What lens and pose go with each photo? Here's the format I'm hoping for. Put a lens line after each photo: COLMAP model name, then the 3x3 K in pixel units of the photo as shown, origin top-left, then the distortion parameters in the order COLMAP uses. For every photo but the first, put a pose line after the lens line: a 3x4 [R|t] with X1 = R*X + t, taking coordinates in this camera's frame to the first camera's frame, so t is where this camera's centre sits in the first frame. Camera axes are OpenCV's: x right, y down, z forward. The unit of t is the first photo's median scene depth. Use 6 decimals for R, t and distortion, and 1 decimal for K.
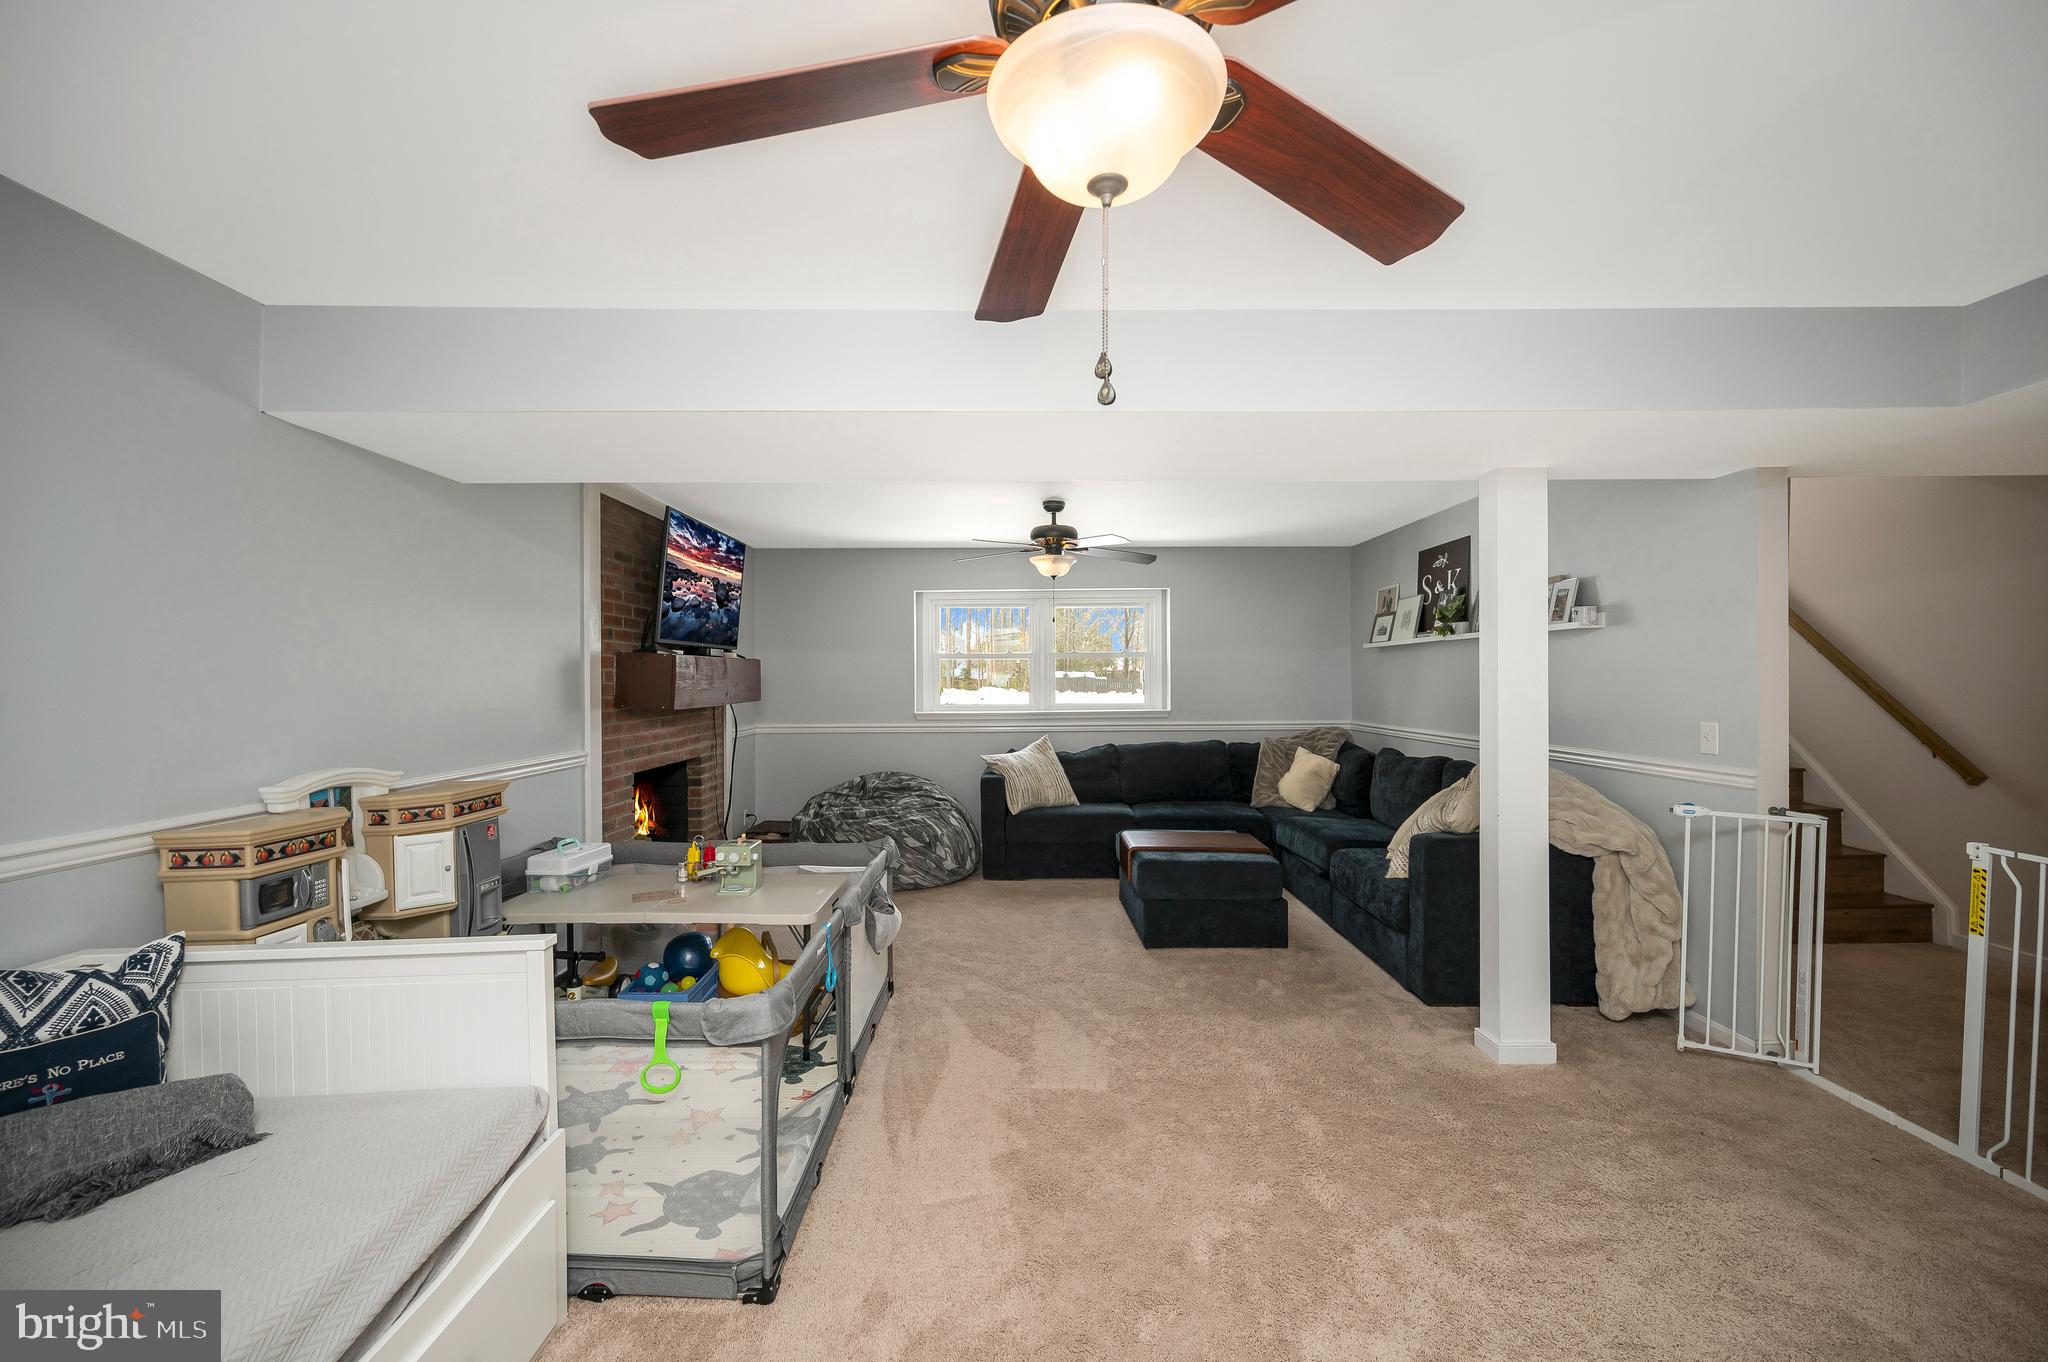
lens RADIAL K [[829.9, 0, 1023.0], [0, 829.9, 686.4], [0, 0, 1]] dist [-0.000727, -0.000056]
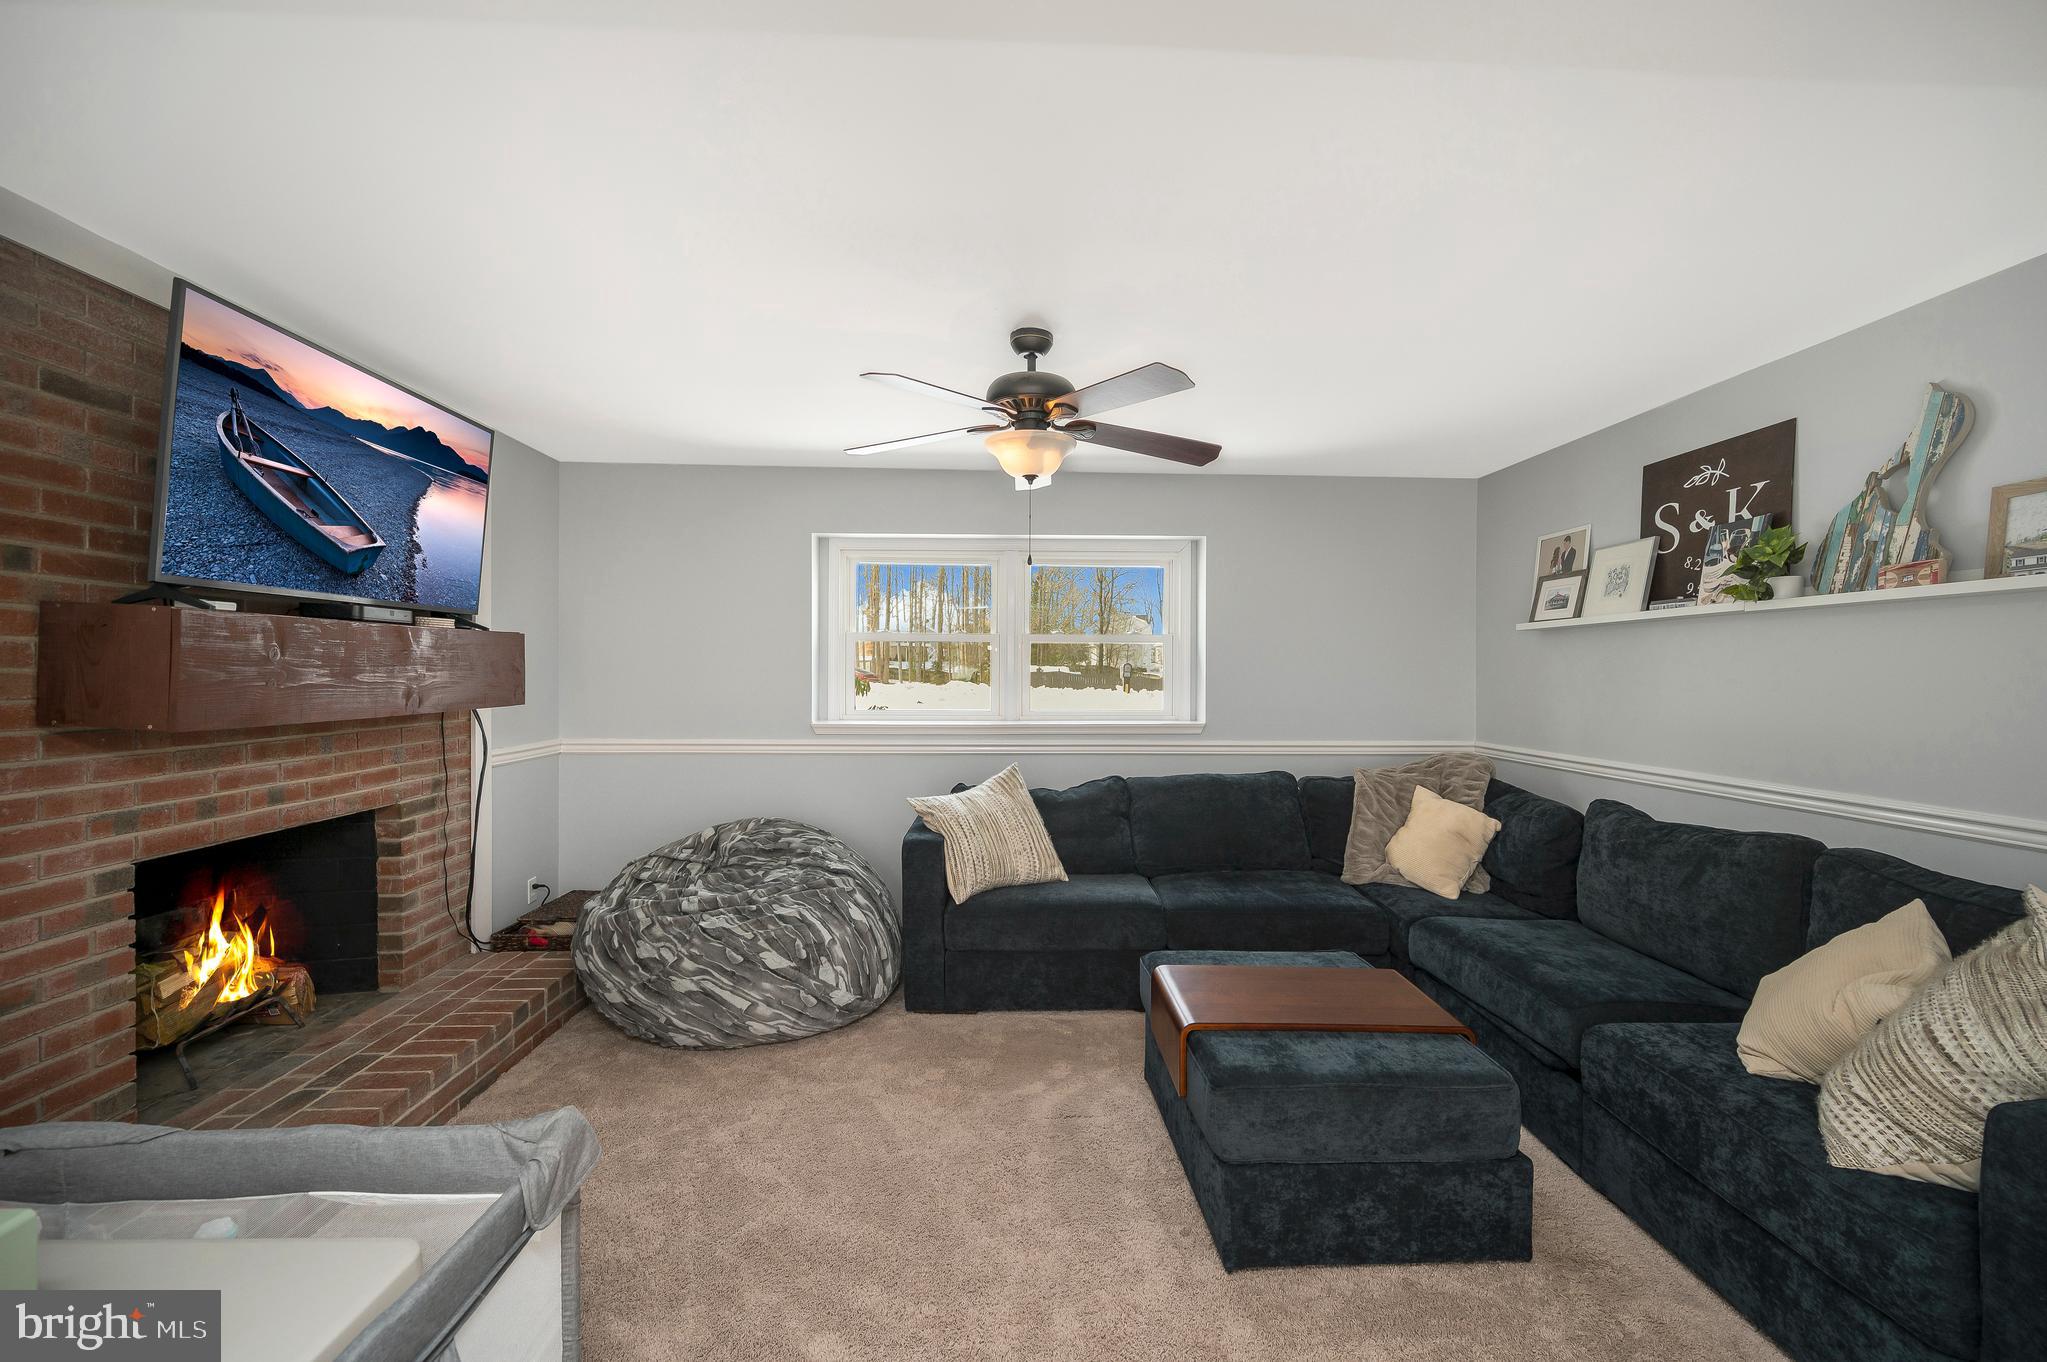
lens RADIAL K [[810.8, 0, 1031.7], [0, 810.8, 677.9], [0, 0, 1]] dist [-0.001041, -0.000097]
pose [[0.998969, 0.011052, 0.044042, 0.013907], [-0.010908, 0.999934, -0.003529, -0.003769], [-0.044078, 0.003045, 0.999023, 0.420733]]
